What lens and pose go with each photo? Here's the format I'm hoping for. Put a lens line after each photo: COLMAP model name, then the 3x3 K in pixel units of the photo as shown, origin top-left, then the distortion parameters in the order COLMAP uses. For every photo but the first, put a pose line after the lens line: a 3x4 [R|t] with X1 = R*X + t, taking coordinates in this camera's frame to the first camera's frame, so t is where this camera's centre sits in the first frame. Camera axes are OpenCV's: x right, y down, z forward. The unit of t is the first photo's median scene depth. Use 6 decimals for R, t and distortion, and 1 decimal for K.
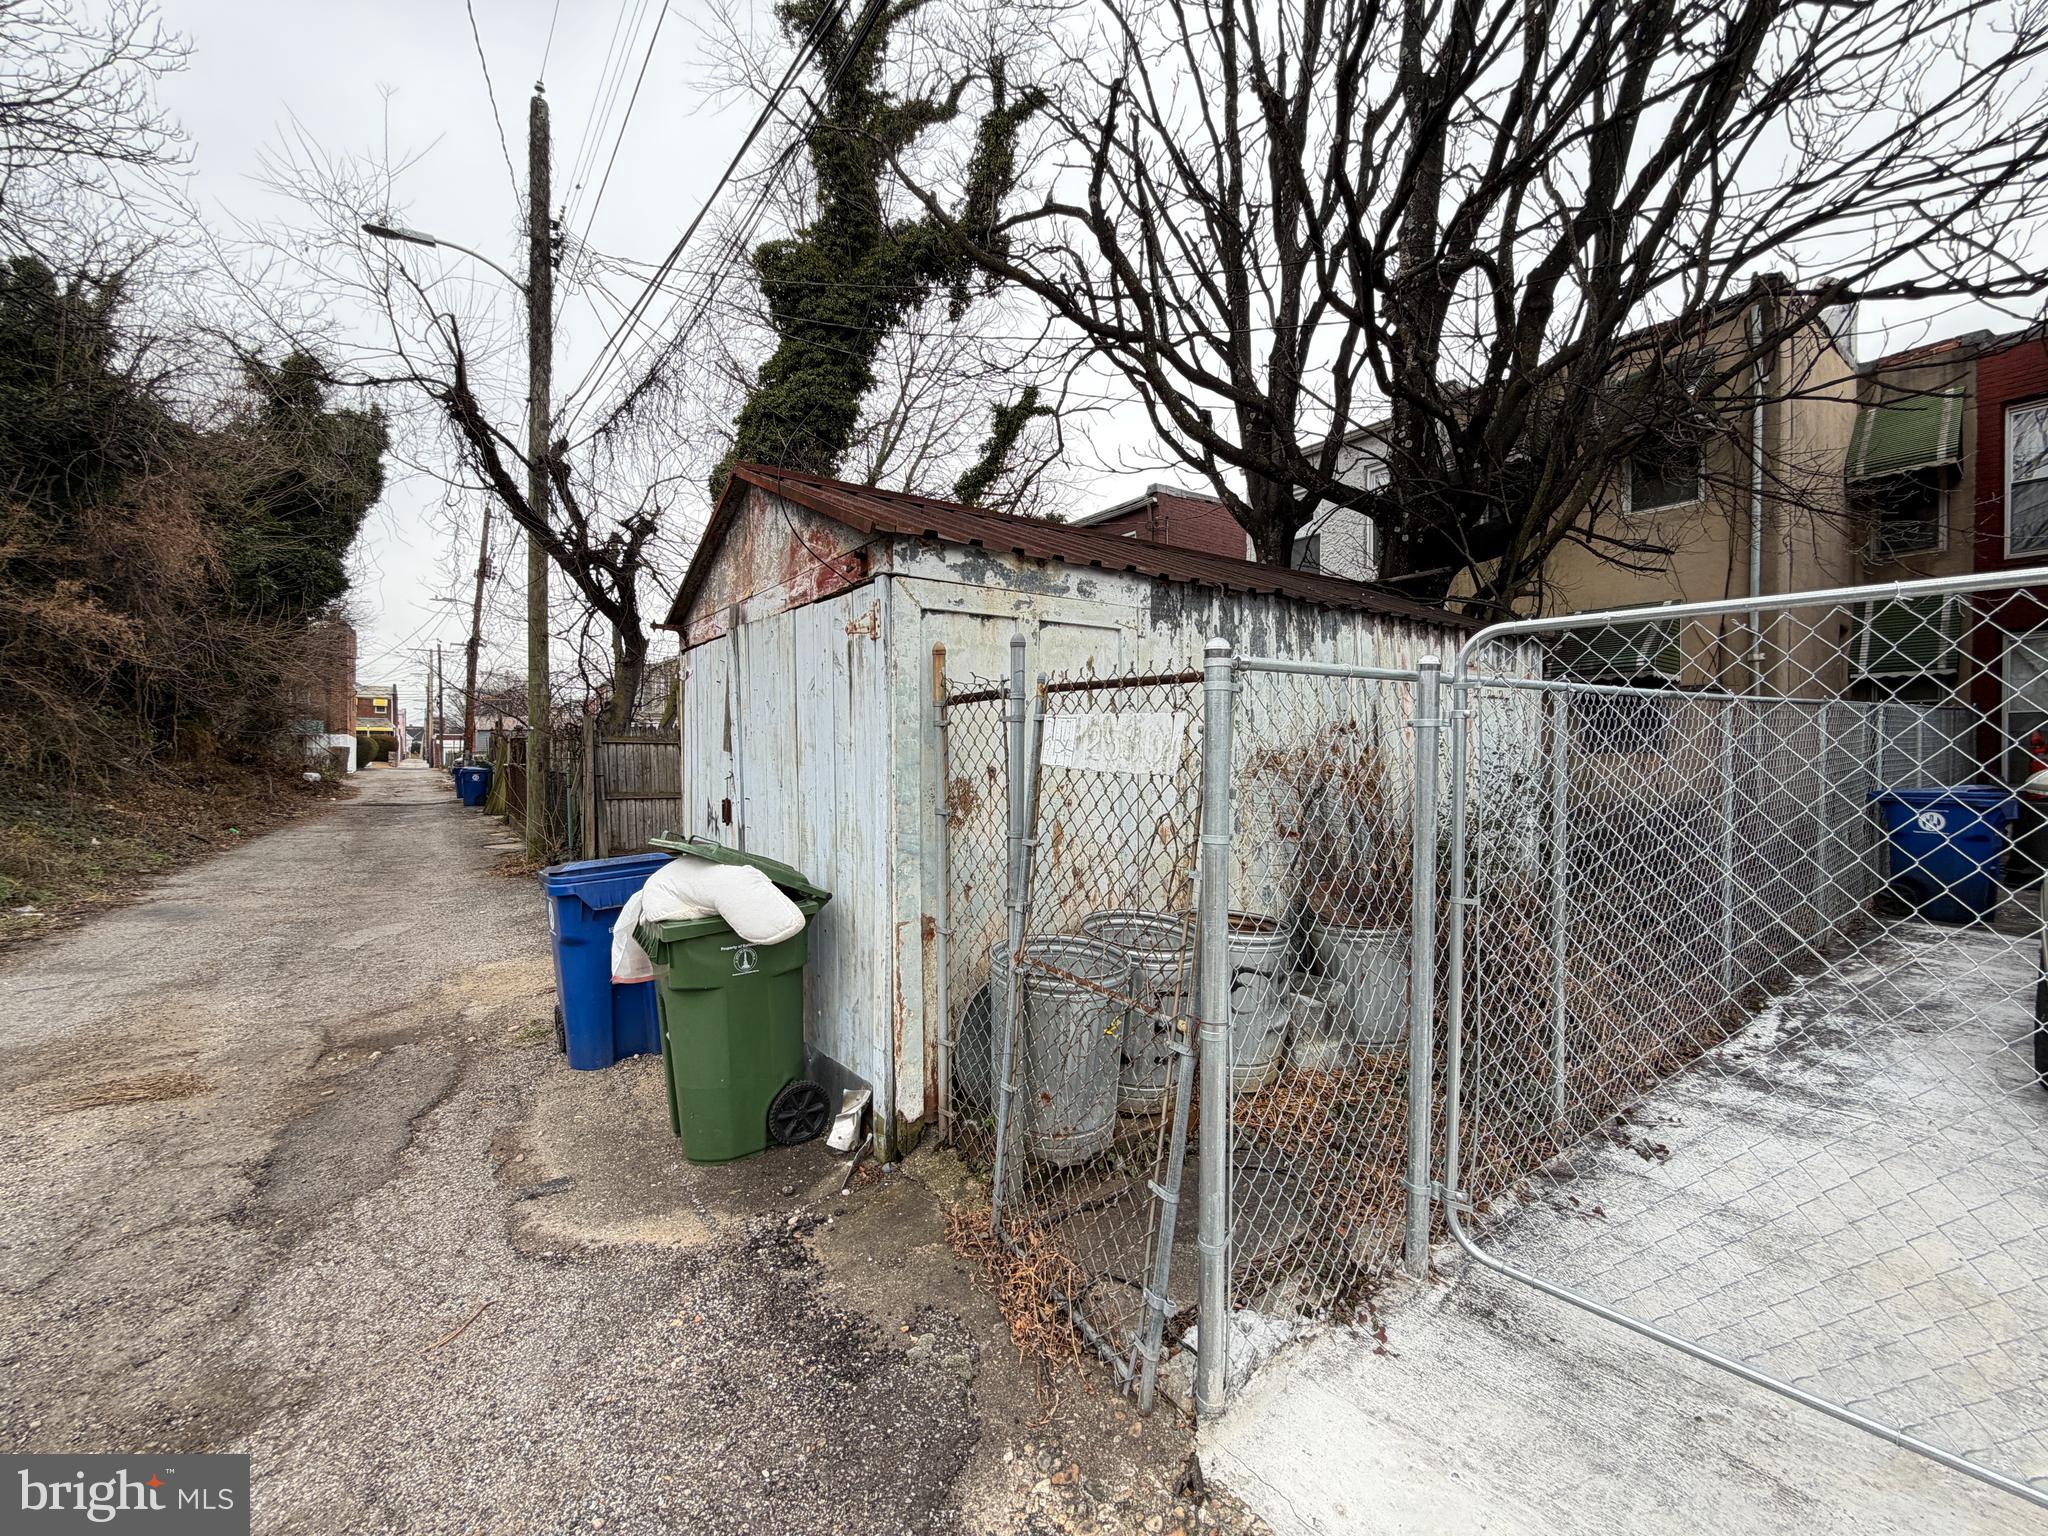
lens RADIAL K [[817.9, 0, 1019.7], [0, 817.9, 768.5], [0, 0, 1]] dist [0.001673, 0.000093]
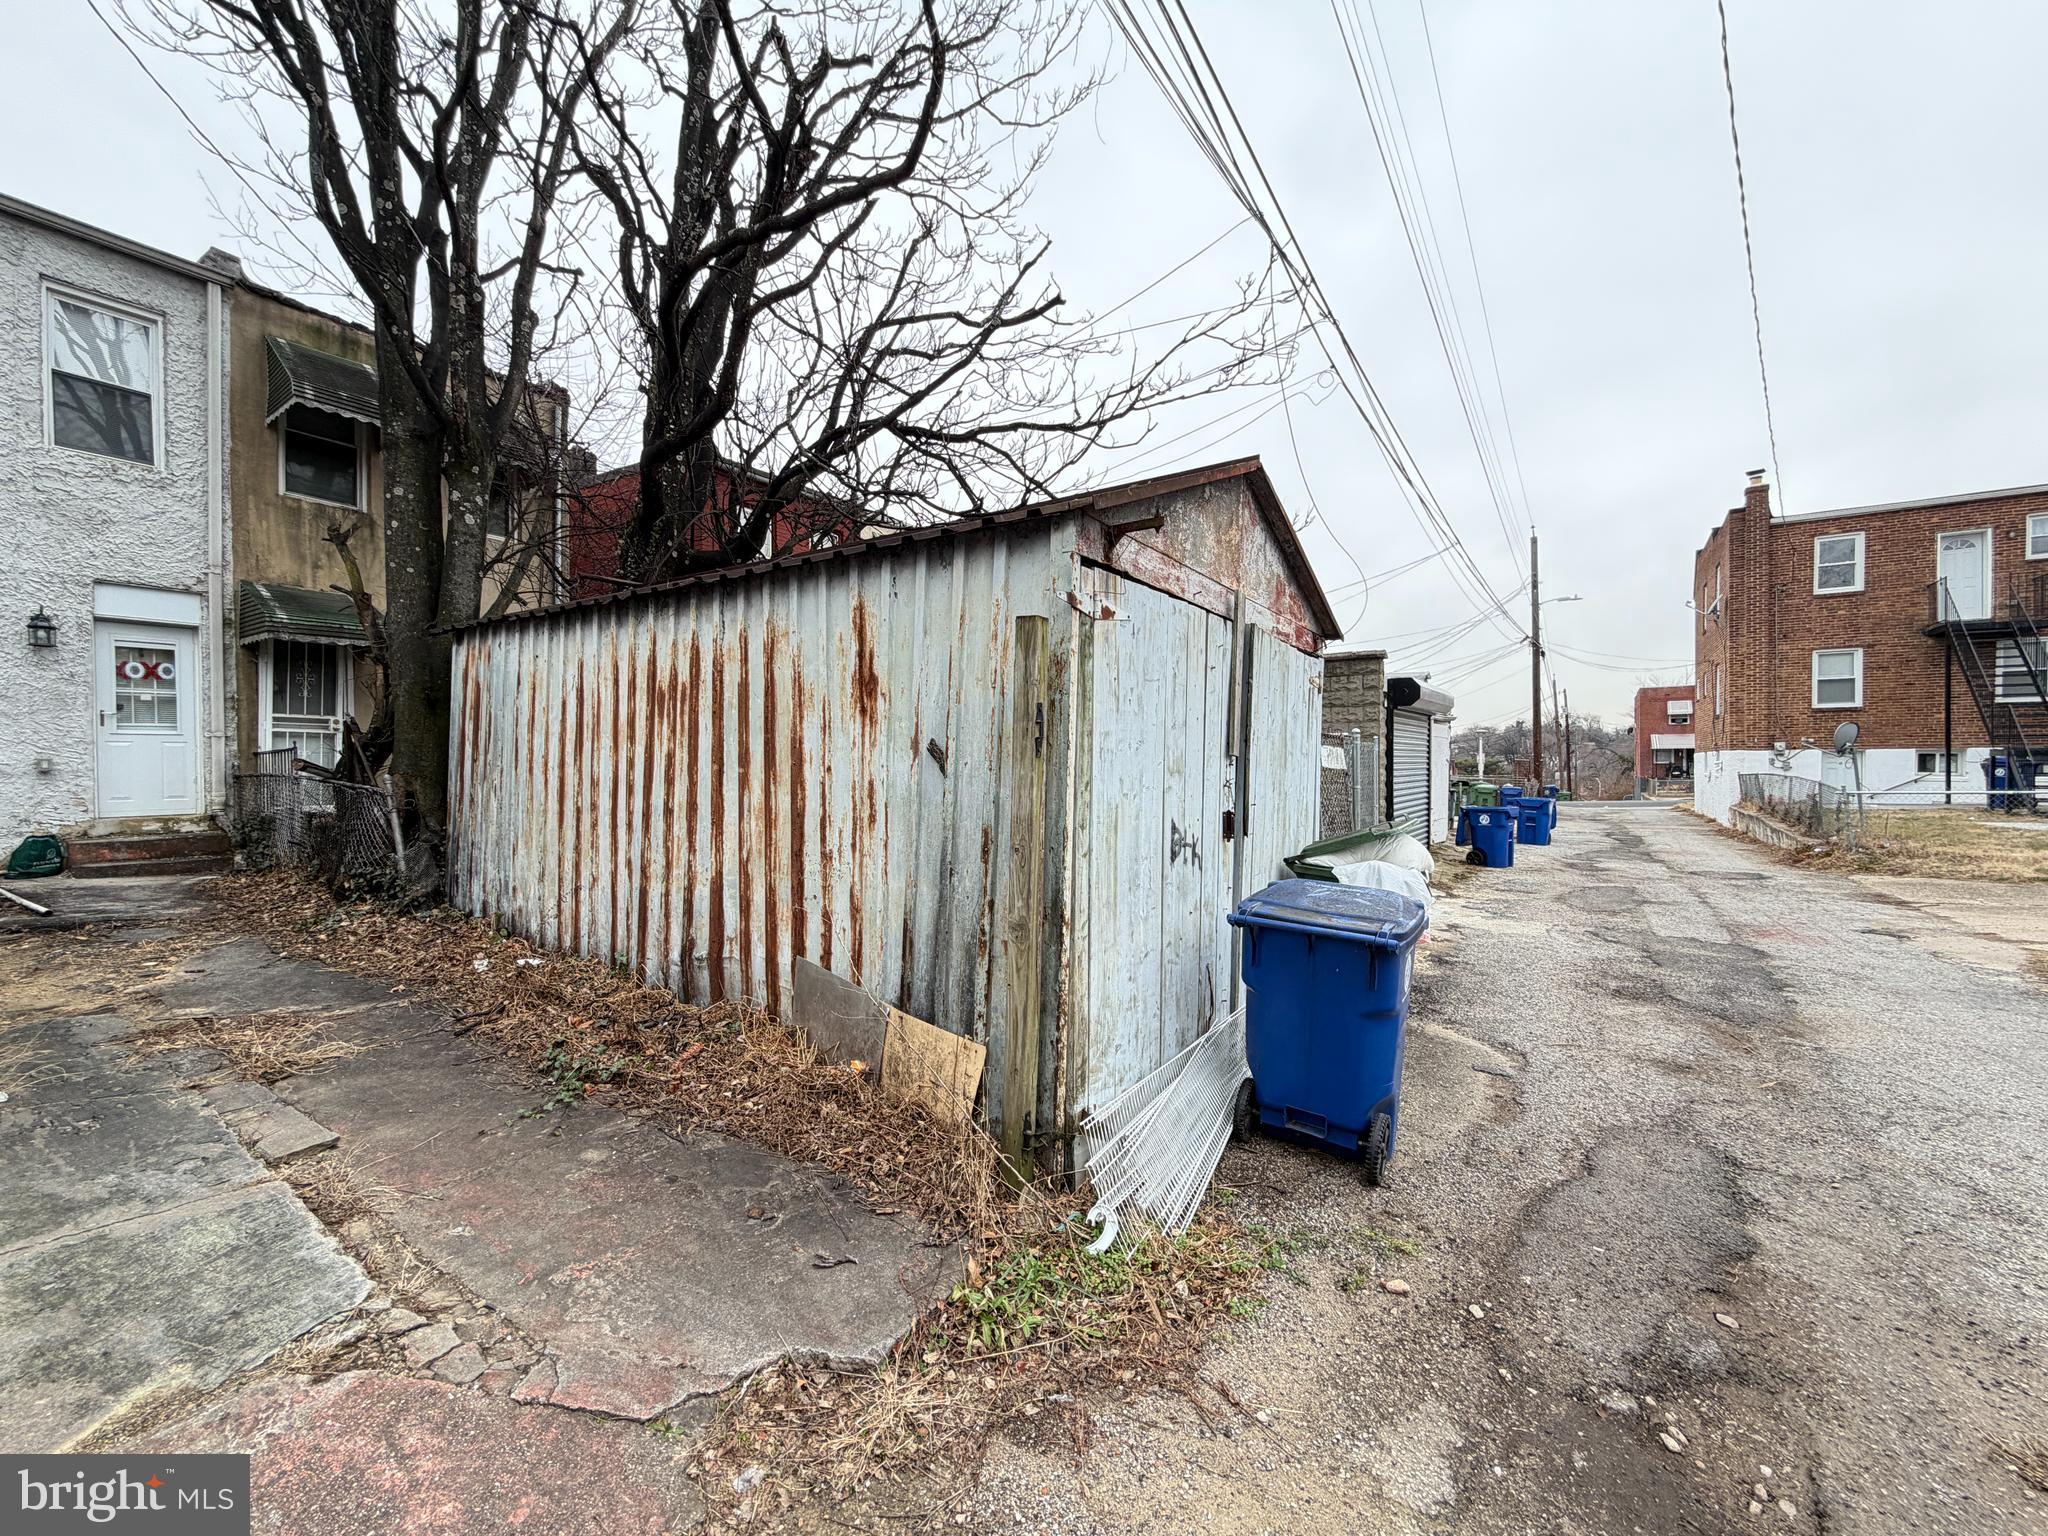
lens RADIAL K [[814.6, 0, 1038.9], [0, 814.6, 759.2], [0, 0, 1]] dist [-0.001363, -0.000131]
pose [[-0.338679, 0.011215, 0.940835, -1.383478], [0.012914, 0.999890, -0.007270, -0.015820], [-0.940813, 0.009687, -0.338787, 1.865018]]
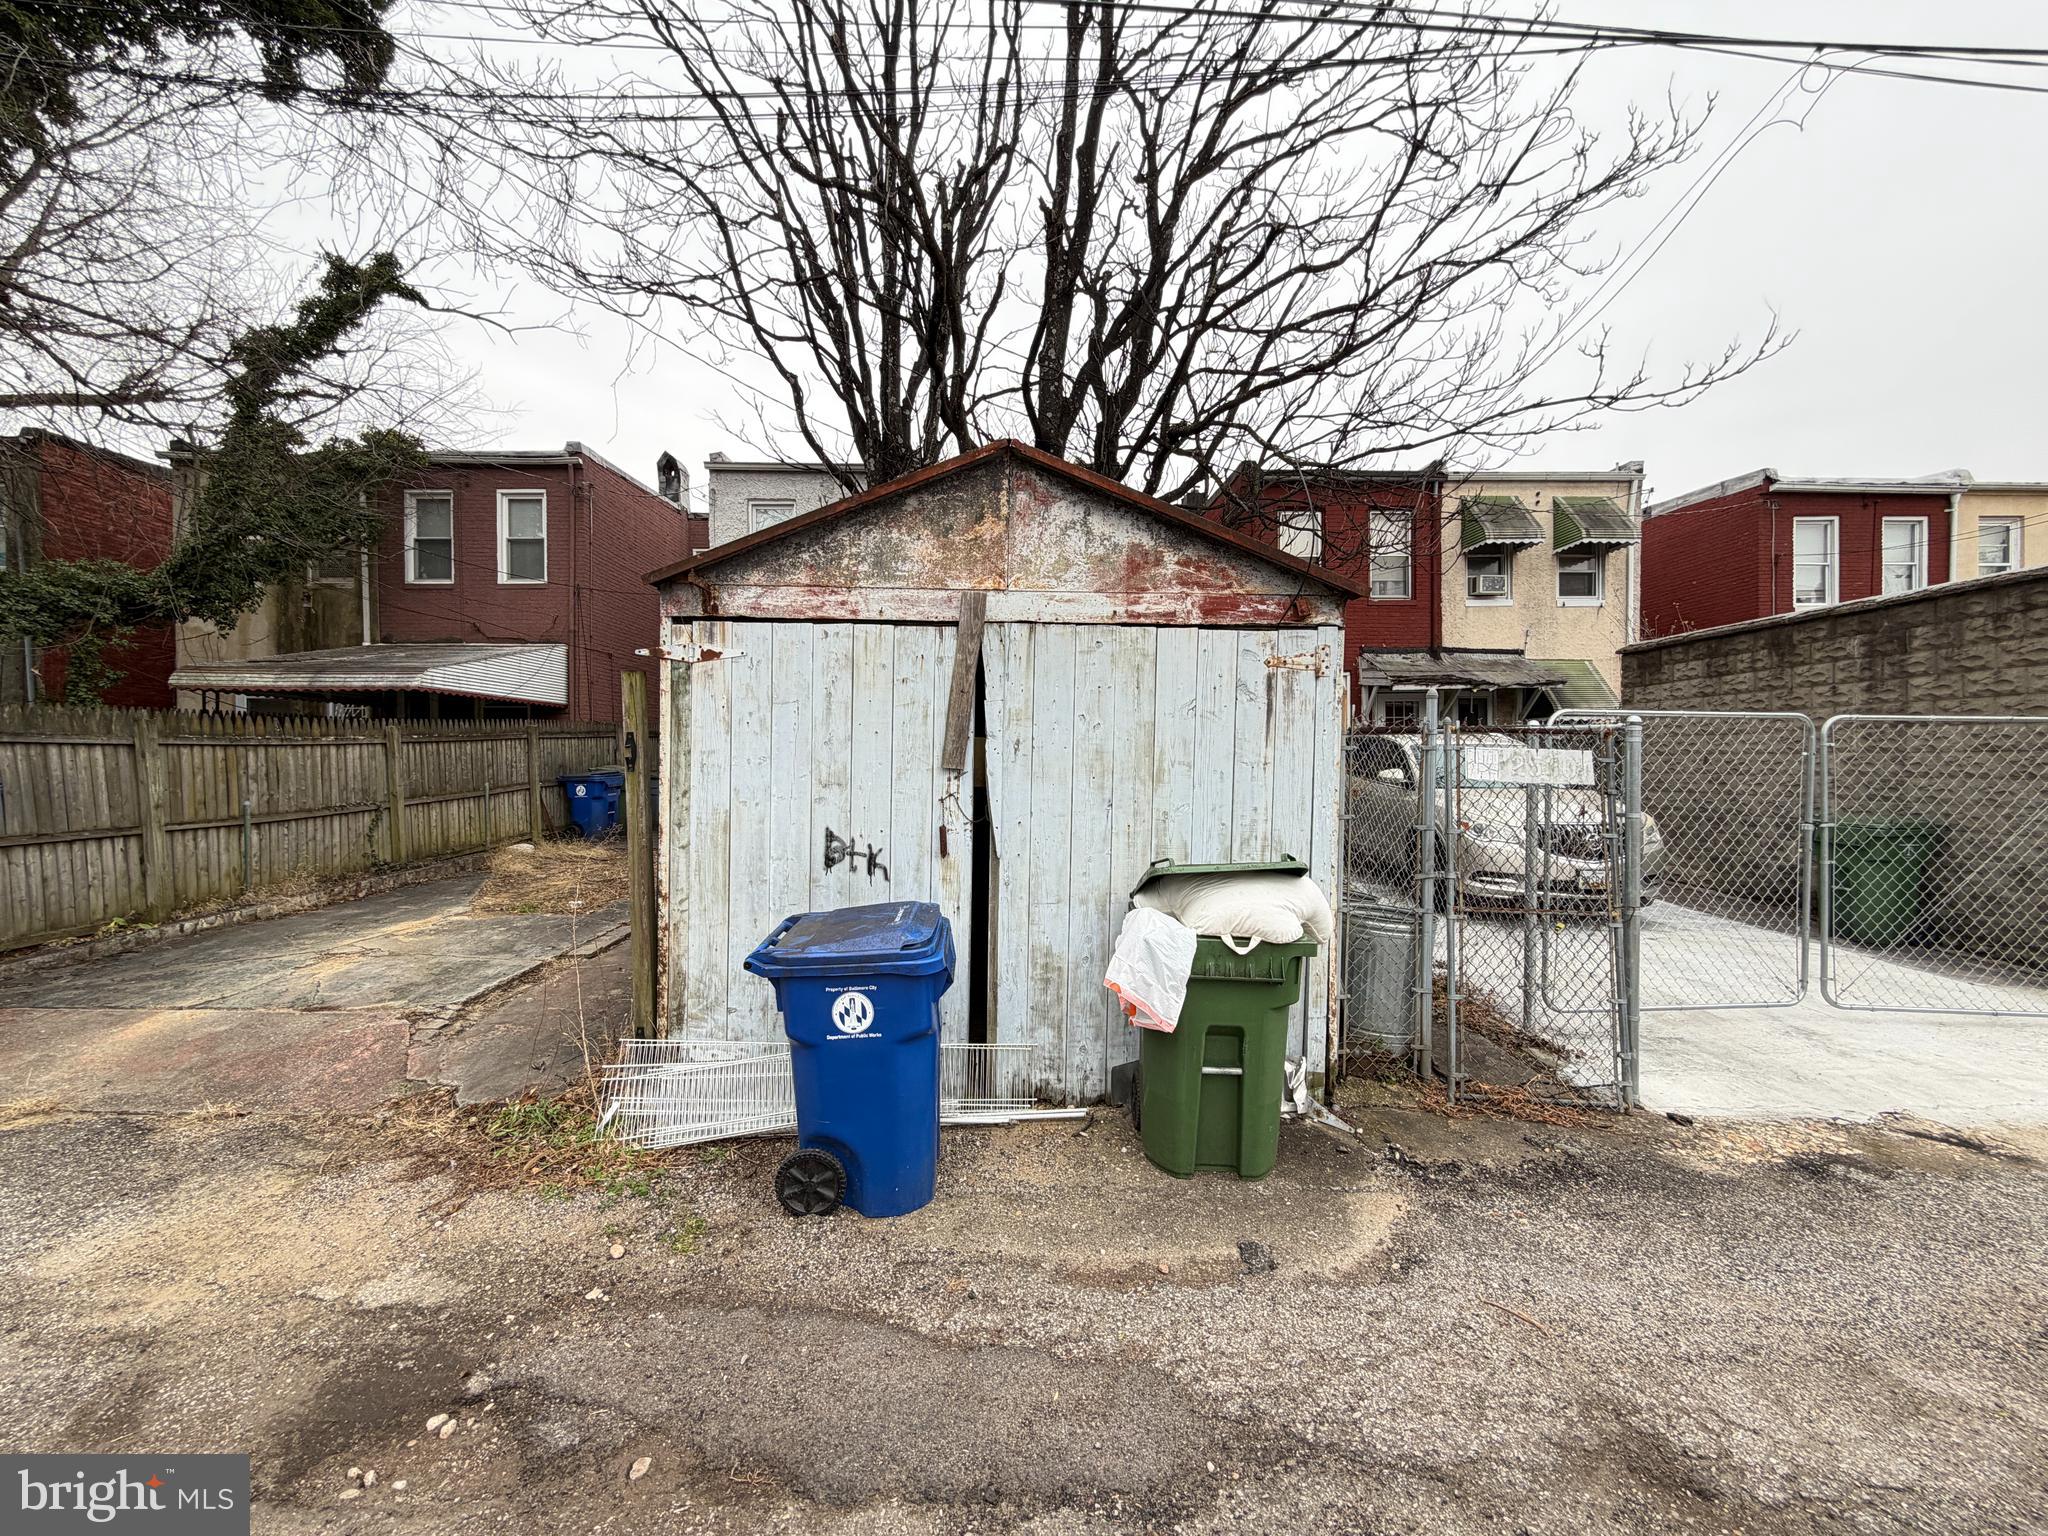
lens RADIAL K [[825.6, 0, 1015.2], [0, 825.6, 760.1], [0, 0, 1]] dist [-0.000411, -0.000079]
pose [[0.572992, 0.000220, 0.819561, -1.258305], [0.007534, 0.999956, -0.005536, -0.028896], [-0.819526, 0.009347, 0.572965, 0.587551]]
